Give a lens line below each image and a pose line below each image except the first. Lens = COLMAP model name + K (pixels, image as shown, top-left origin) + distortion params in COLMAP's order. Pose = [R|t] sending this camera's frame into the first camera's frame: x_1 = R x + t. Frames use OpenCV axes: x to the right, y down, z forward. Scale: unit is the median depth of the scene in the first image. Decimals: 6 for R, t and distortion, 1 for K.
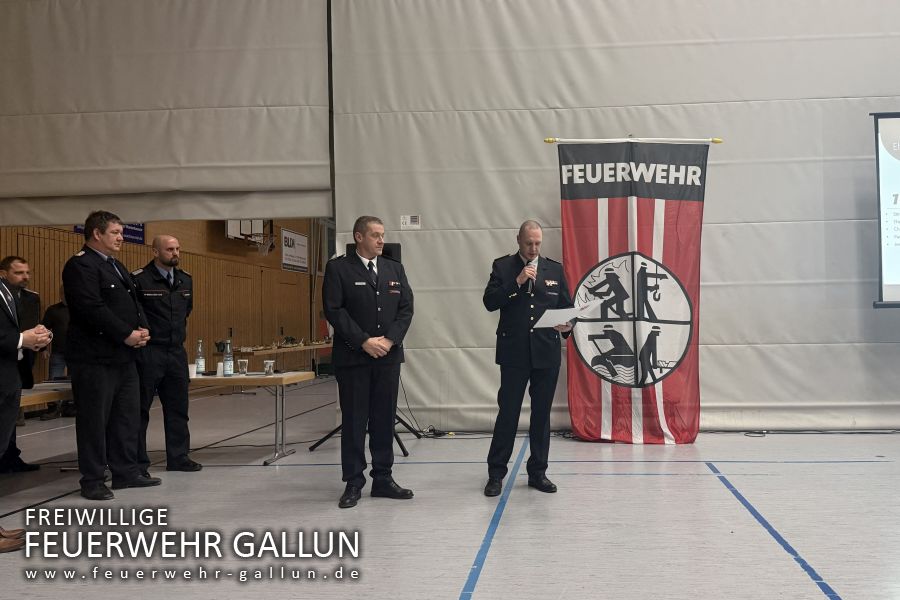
lens RADIAL K [[759.5, 0, 525.2], [0, 759.5, 309.0], [0, 0, 1]] dist [0.083501, -0.014677]
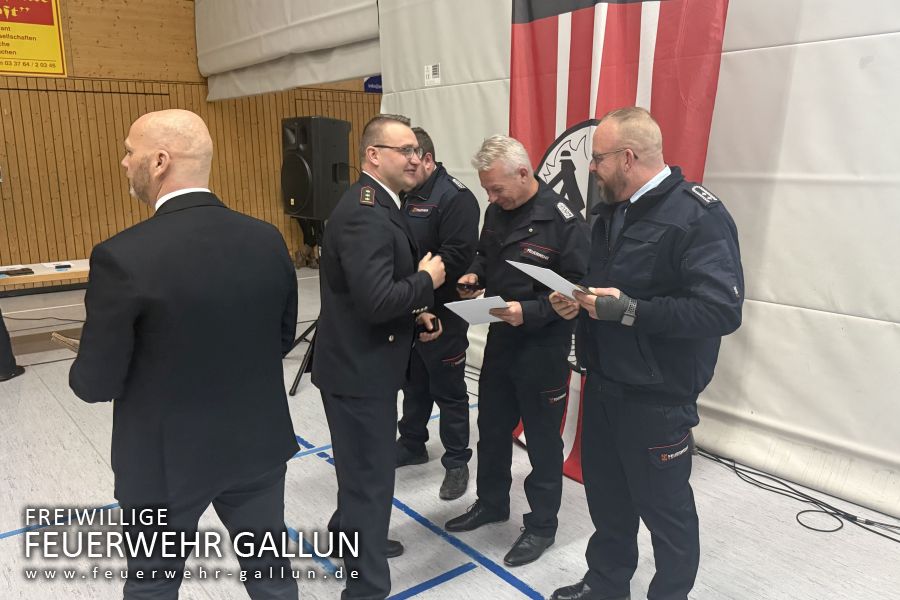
lens RADIAL K [[758.8, 0, 475.0], [0, 758.8, 306.9], [0, 0, 1]] dist [0.084251, -0.122853]
pose [[0.663371, 0.159800, -0.731029, 0.482755], [0.012244, 0.974482, 0.224130, -0.067253], [0.748191, -0.157632, 0.644487, 0.579673]]
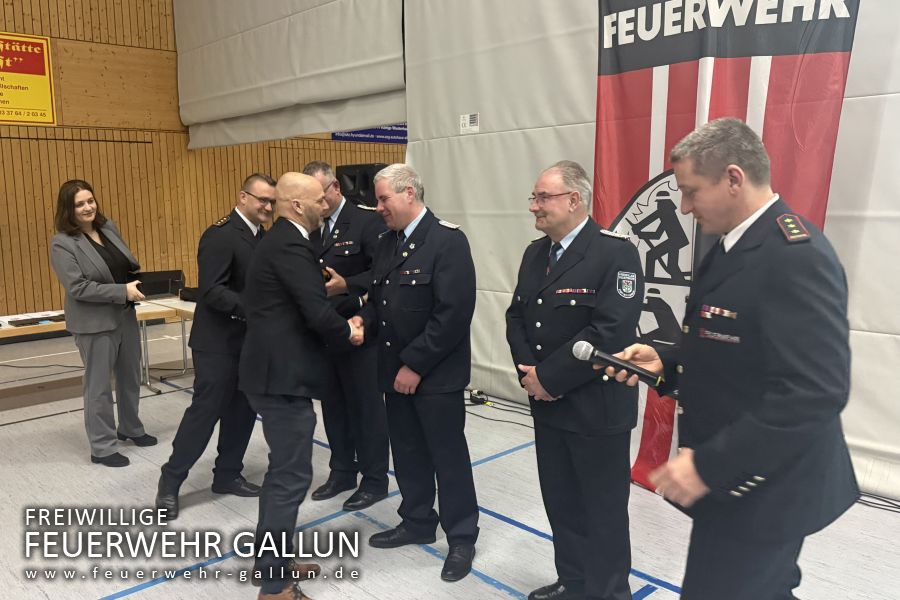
lens RADIAL K [[758.0, 0, 405.7], [0, 758.0, 296.3], [0, 0, 1]] dist [0.163229, -0.311995]
pose [[0.705086, 0.096570, -0.702515, 0.390282], [0.018903, 0.987772, 0.154755, -0.068668], [0.708870, -0.122395, 0.694639, 0.443503]]
